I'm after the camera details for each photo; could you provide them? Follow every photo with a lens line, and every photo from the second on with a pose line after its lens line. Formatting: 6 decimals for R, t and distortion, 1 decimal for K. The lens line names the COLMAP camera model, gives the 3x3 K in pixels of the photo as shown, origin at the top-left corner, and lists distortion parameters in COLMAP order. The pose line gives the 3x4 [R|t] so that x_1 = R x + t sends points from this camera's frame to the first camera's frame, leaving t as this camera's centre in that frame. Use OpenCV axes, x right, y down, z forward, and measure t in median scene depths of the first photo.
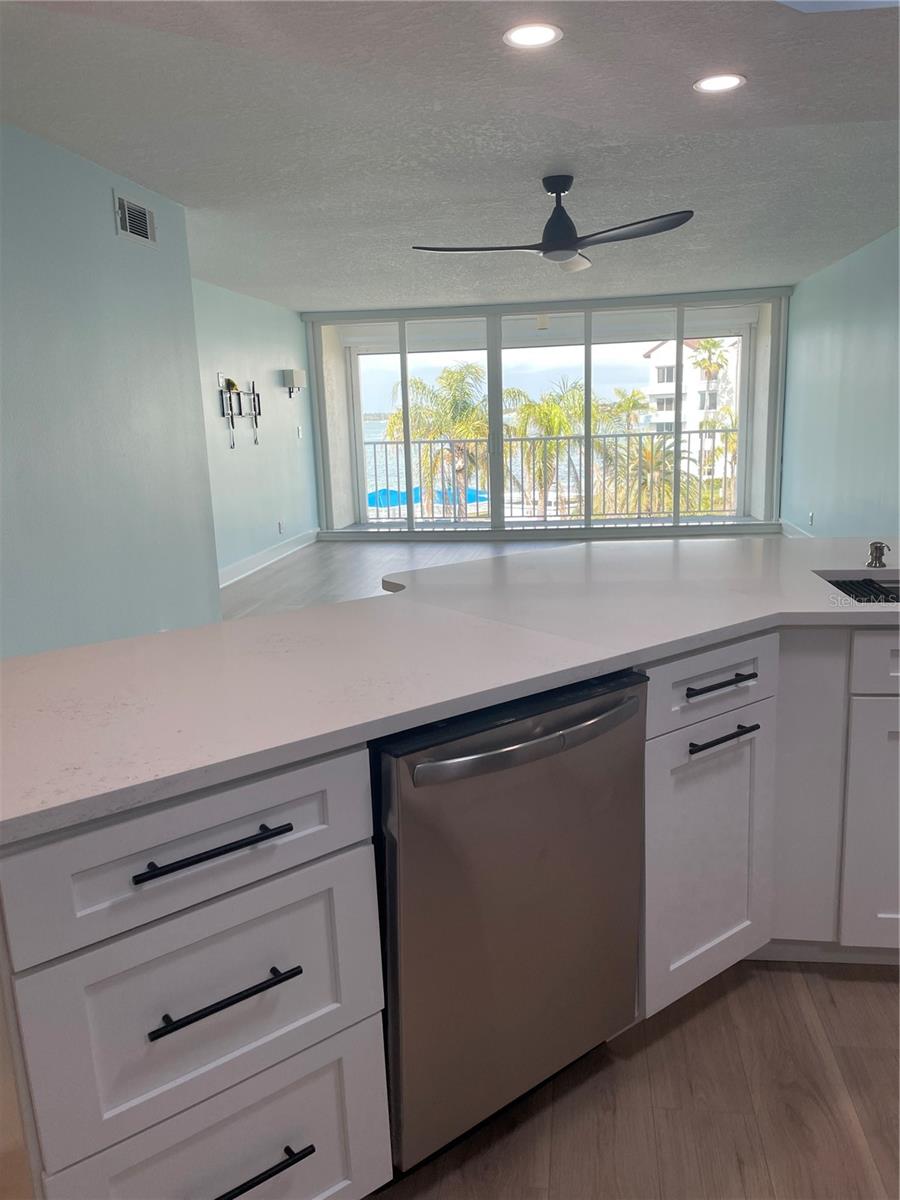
lens RADIAL K [[886.9, 0, 457.0], [0, 886.9, 603.2], [0, 0, 1]] dist [0.072500, -0.101011]
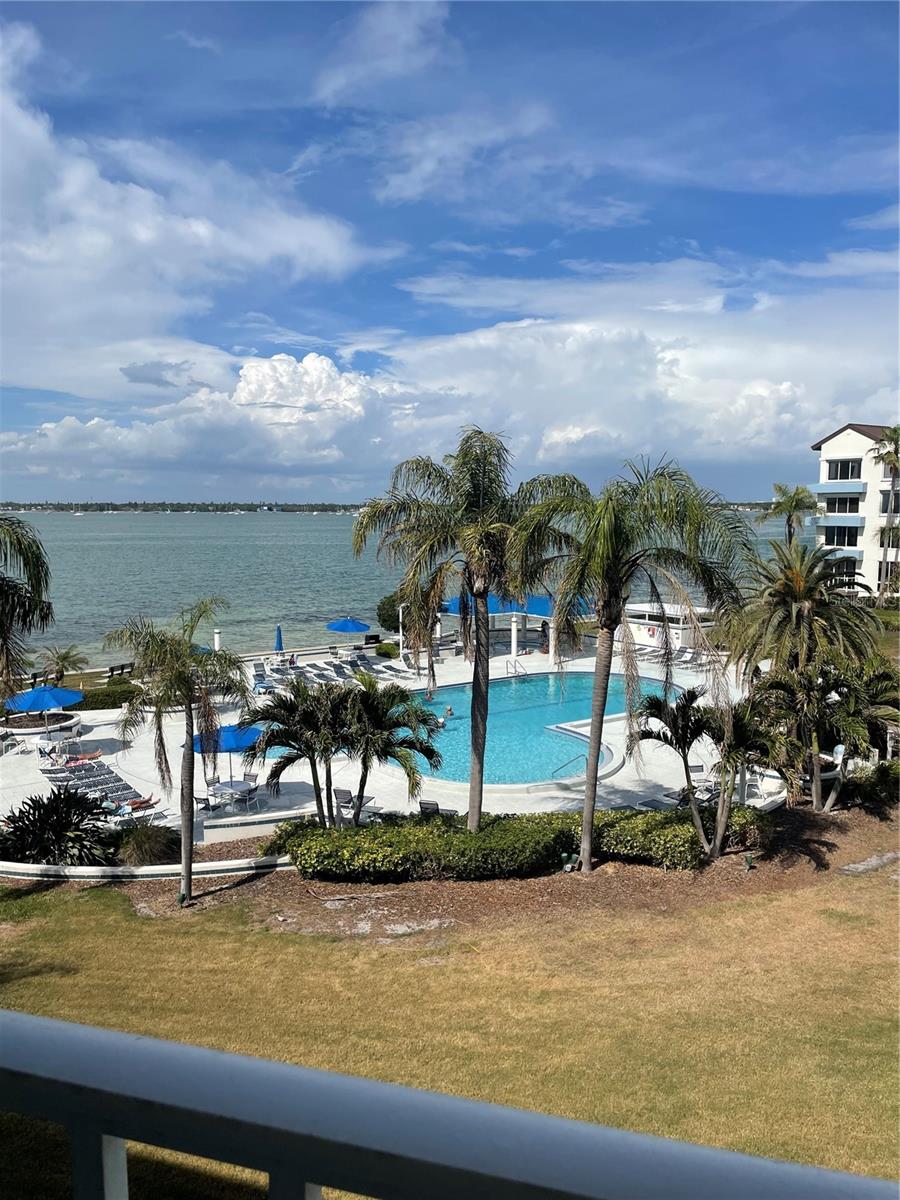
lens RADIAL K [[886.9, 0, 446.7], [0, 886.9, 599.9], [0, 0, 1]] dist [0.072500, -0.101011]
pose [[0.980807, 0.049124, -0.188691, 0.405366], [-0.068226, 0.993029, -0.096113, -0.316124], [0.182655, 0.107142, 0.977322, 1.354189]]
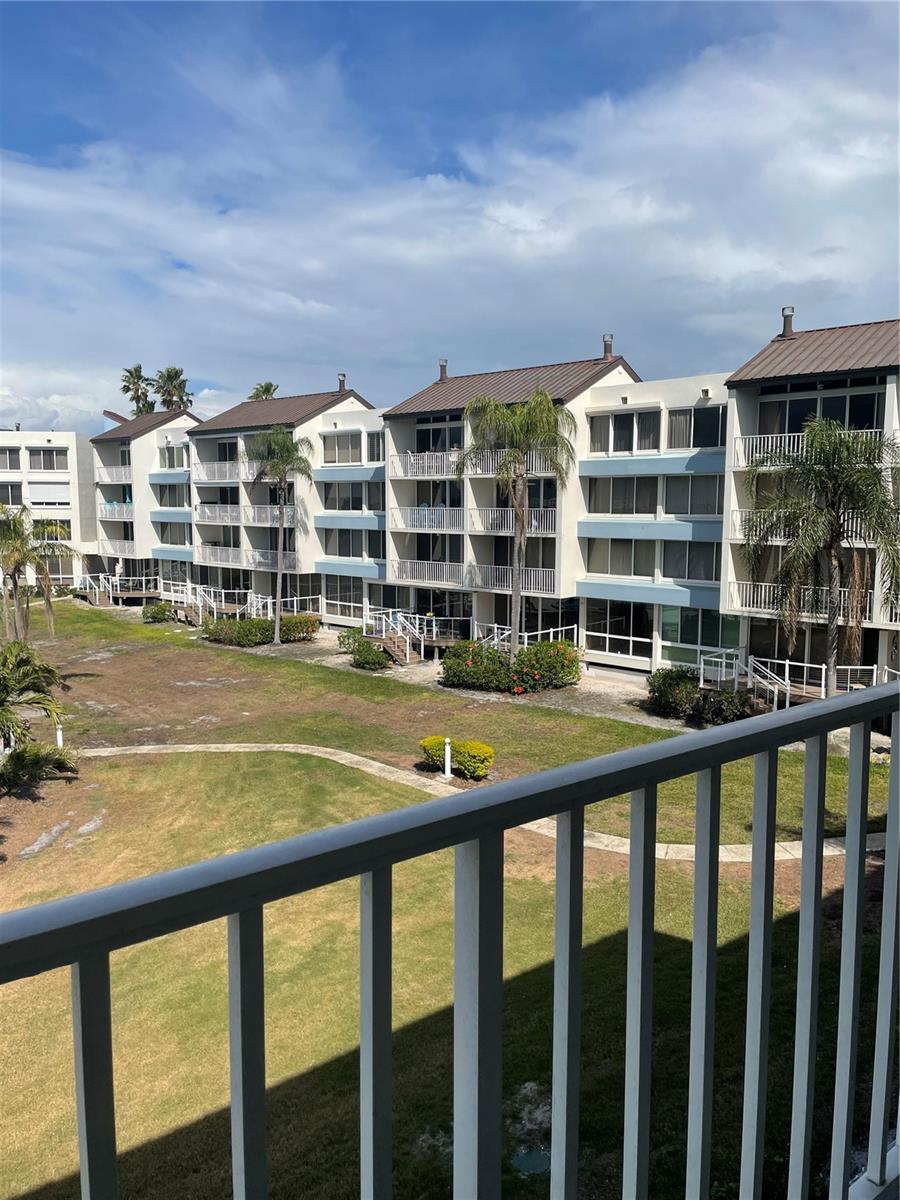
lens RADIAL K [[886.9, 0, 456.8], [0, 886.9, 607.0], [0, 0, 1]] dist [0.072500, -0.101011]
pose [[0.681696, -0.050845, 0.729867, 0.049271], [0.126182, 0.990805, -0.048831, -0.300182], [-0.720673, 0.125384, 0.681843, 1.377294]]
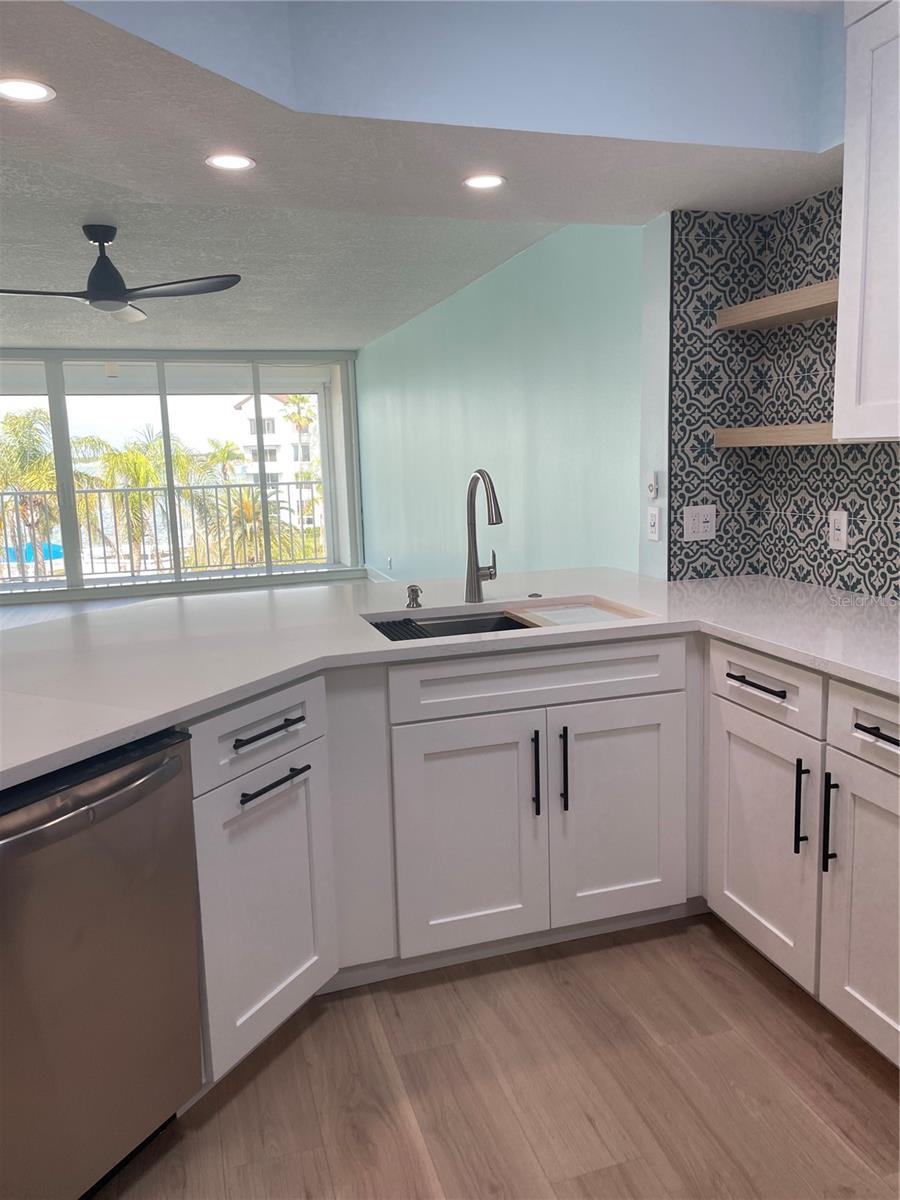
lens RADIAL K [[886.9, 0, 467.9], [0, 886.9, 601.1], [0, 0, 1]] dist [0.072500, -0.101011]
pose [[0.901249, -0.061809, 0.428871, 0.017044], [0.086144, 0.995575, -0.037544, -0.000226], [-0.424653, 0.070781, 0.902585, -0.010468]]
